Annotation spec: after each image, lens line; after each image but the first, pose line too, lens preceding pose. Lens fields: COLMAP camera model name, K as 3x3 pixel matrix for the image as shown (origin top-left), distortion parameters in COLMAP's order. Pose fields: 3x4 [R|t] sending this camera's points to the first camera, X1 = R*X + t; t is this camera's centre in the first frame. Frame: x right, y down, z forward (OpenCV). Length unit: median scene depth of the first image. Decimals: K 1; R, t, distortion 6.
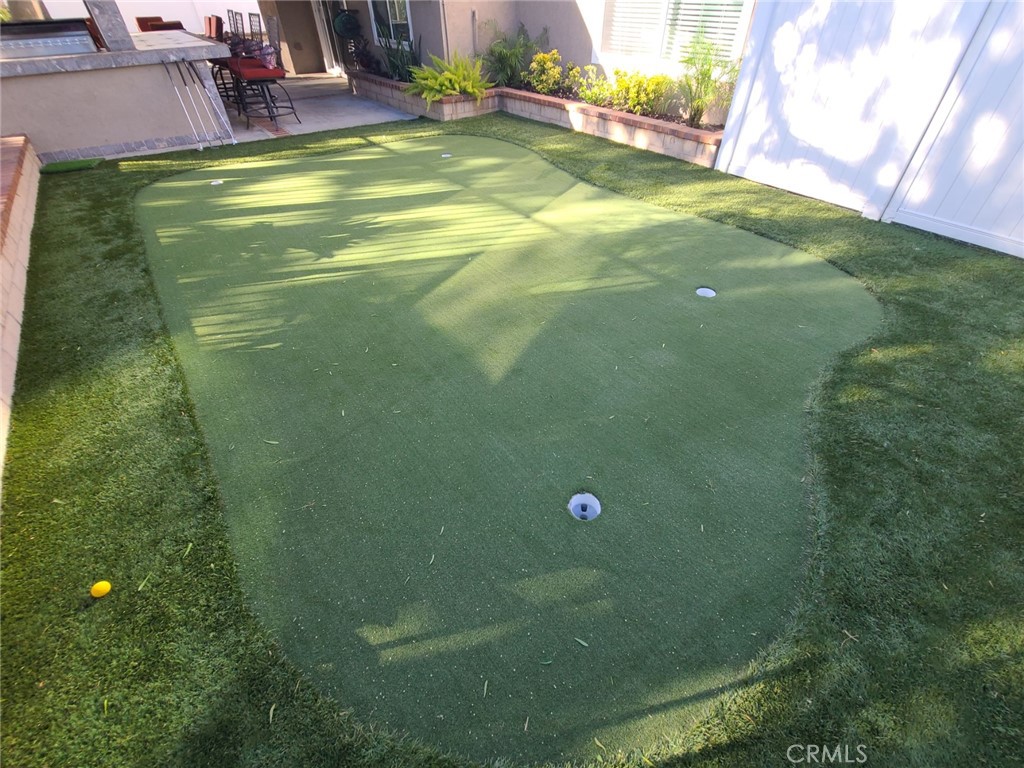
lens RADIAL K [[457.9, 0, 515.3], [0, 457.9, 379.5], [0, 0, 1]] dist [-0.003898, 0.000020]
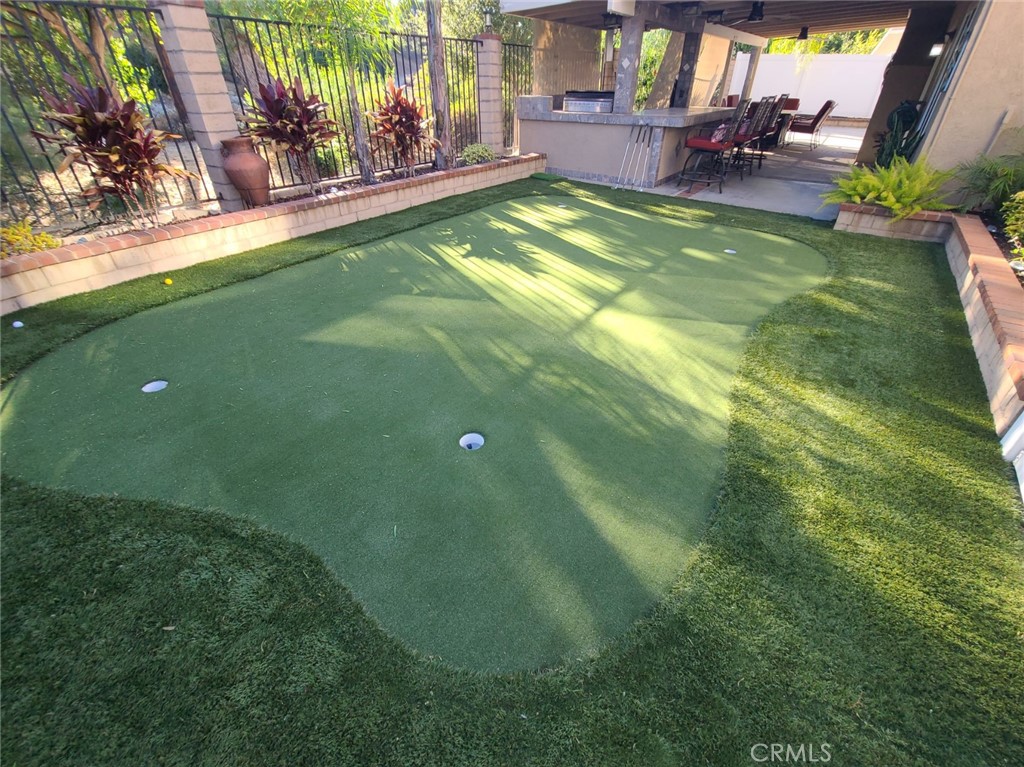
lens RADIAL K [[457.9, 0, 515.3], [0, 457.9, 379.0], [0, 0, 1]] dist [-0.003898, 0.000020]
pose [[0.307793, 0.534969, -0.786811, 0.450833], [-0.629848, 0.734382, 0.252930, -0.229568], [0.713130, 0.417721, 0.562987, 0.268644]]
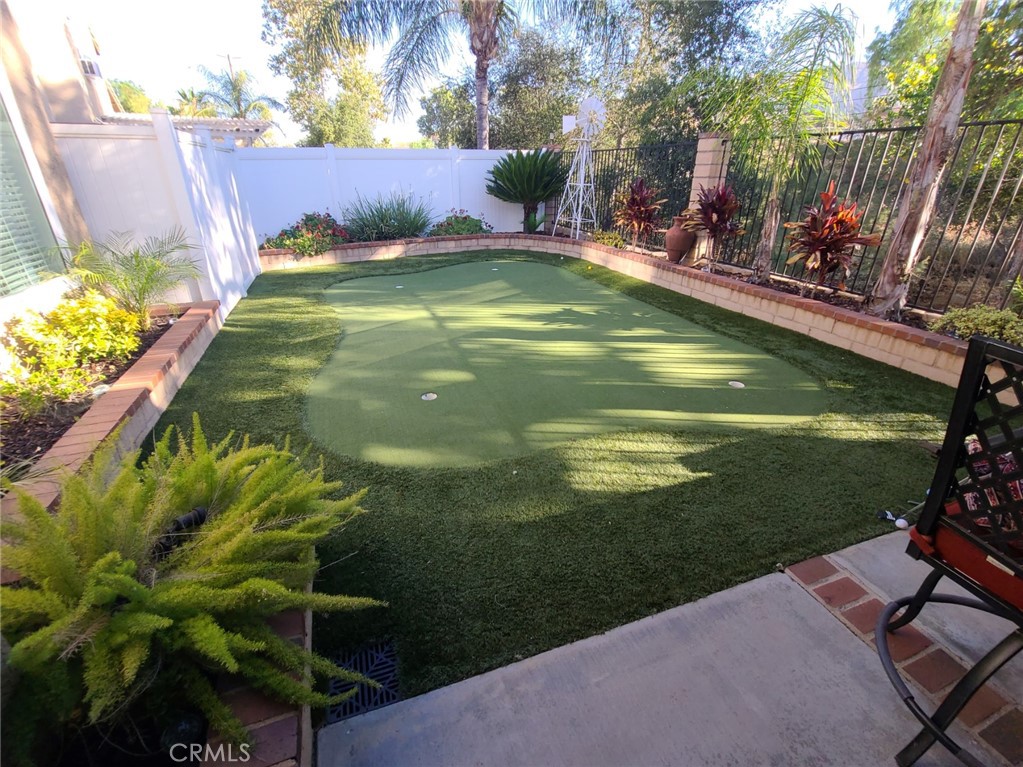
lens RADIAL K [[457.9, 0, 512.8], [0, 457.9, 378.8], [0, 0, 1]] dist [0.000586, 0.000153]
pose [[-0.956596, -0.112011, 0.269032, -0.347322], [0.196957, 0.431917, 0.880145, -0.864262], [-0.214786, 0.894931, -0.391109, 0.994392]]
